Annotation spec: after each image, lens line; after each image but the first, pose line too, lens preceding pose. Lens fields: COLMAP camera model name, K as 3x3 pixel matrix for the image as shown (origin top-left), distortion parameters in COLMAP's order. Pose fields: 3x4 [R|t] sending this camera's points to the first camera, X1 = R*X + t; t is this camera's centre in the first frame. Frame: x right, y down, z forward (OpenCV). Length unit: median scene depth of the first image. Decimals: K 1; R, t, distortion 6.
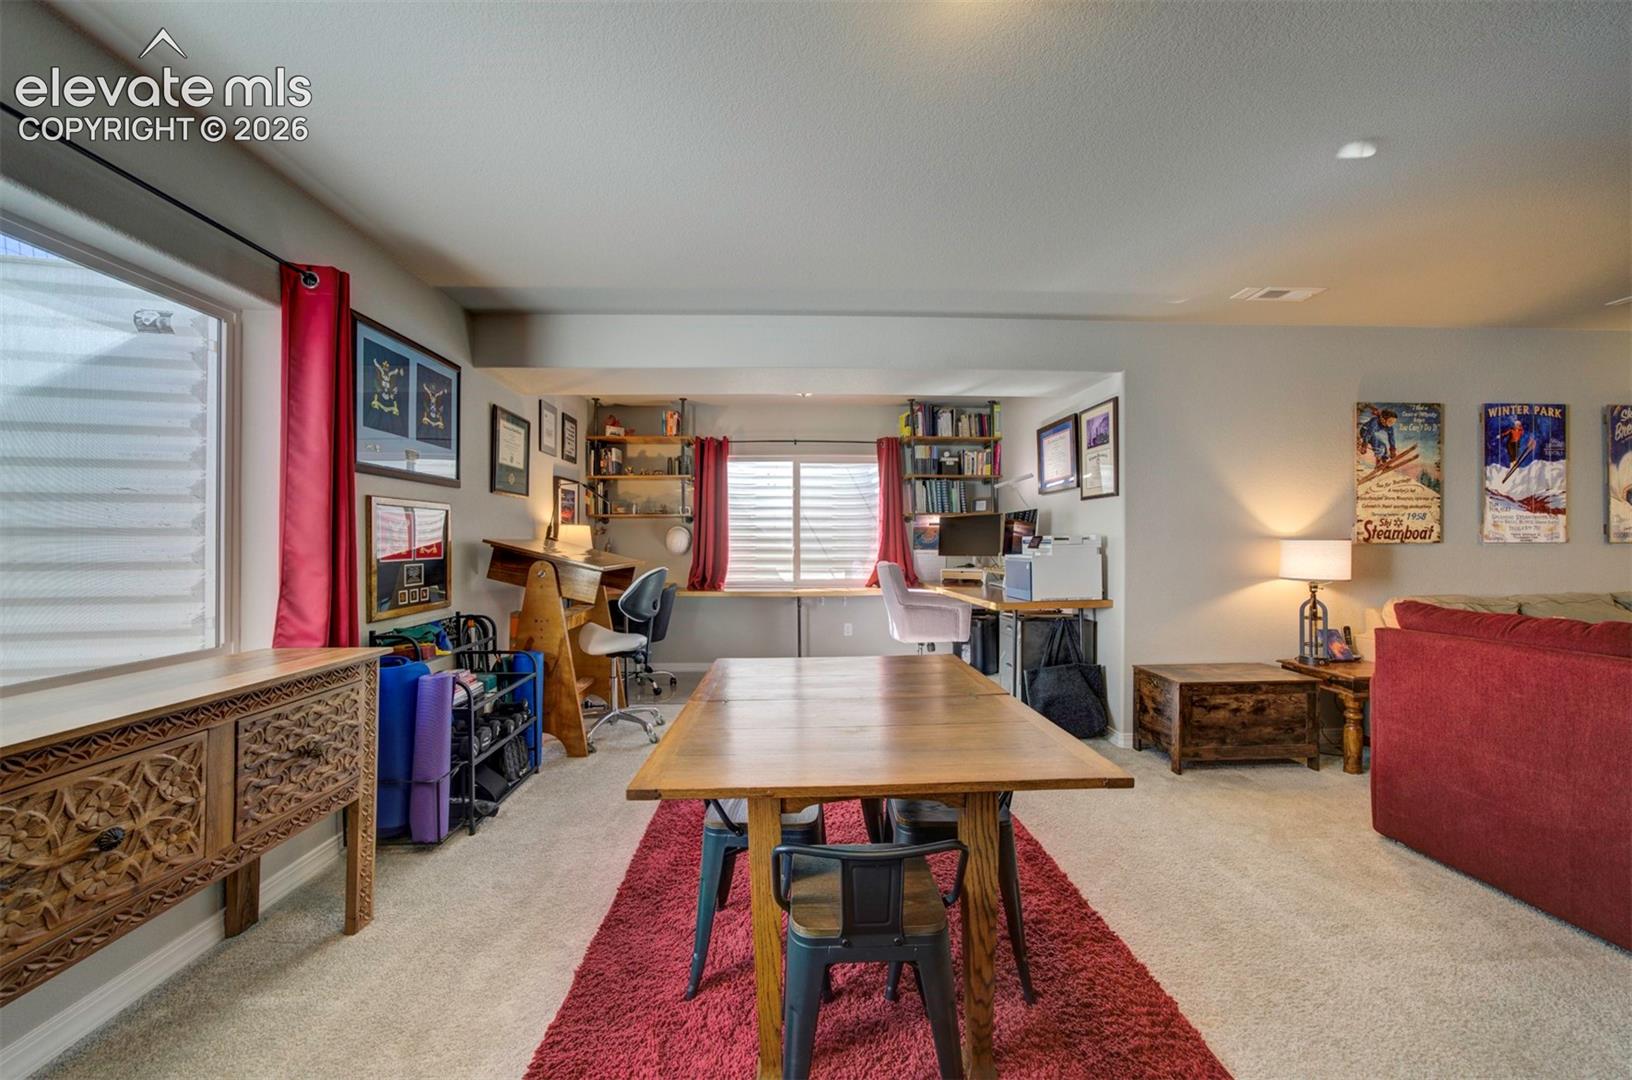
lens RADIAL K [[595.4, 0, 838.9], [0, 595.4, 541.7], [0, 0, 1]] dist [0.012336, 0.000068]
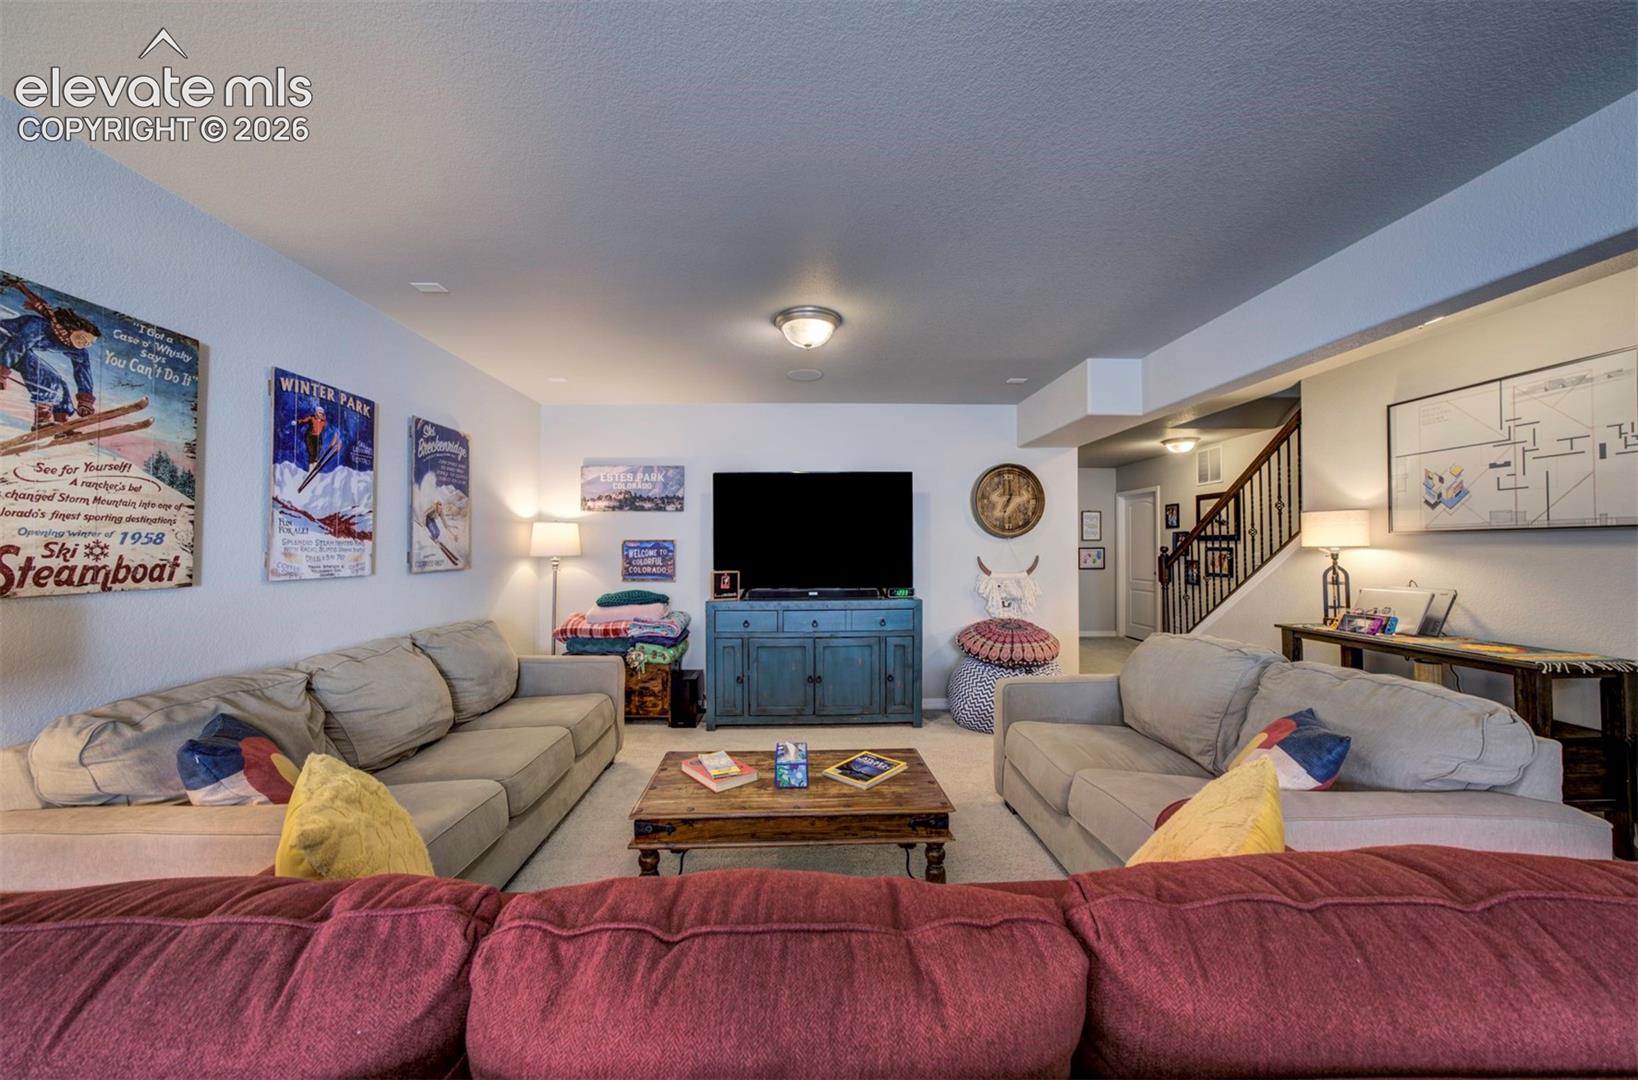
lens RADIAL K [[564.7, 0, 819.1], [0, 564.7, 535.4], [0, 0, 1]] dist [0.011939, -0.003424]
pose [[0.034219, 0.027228, 0.999043, 0.482238], [-0.000497, 0.999629, -0.027227, -0.031176], [-0.999414, 0.000435, 0.034220, 0.394444]]
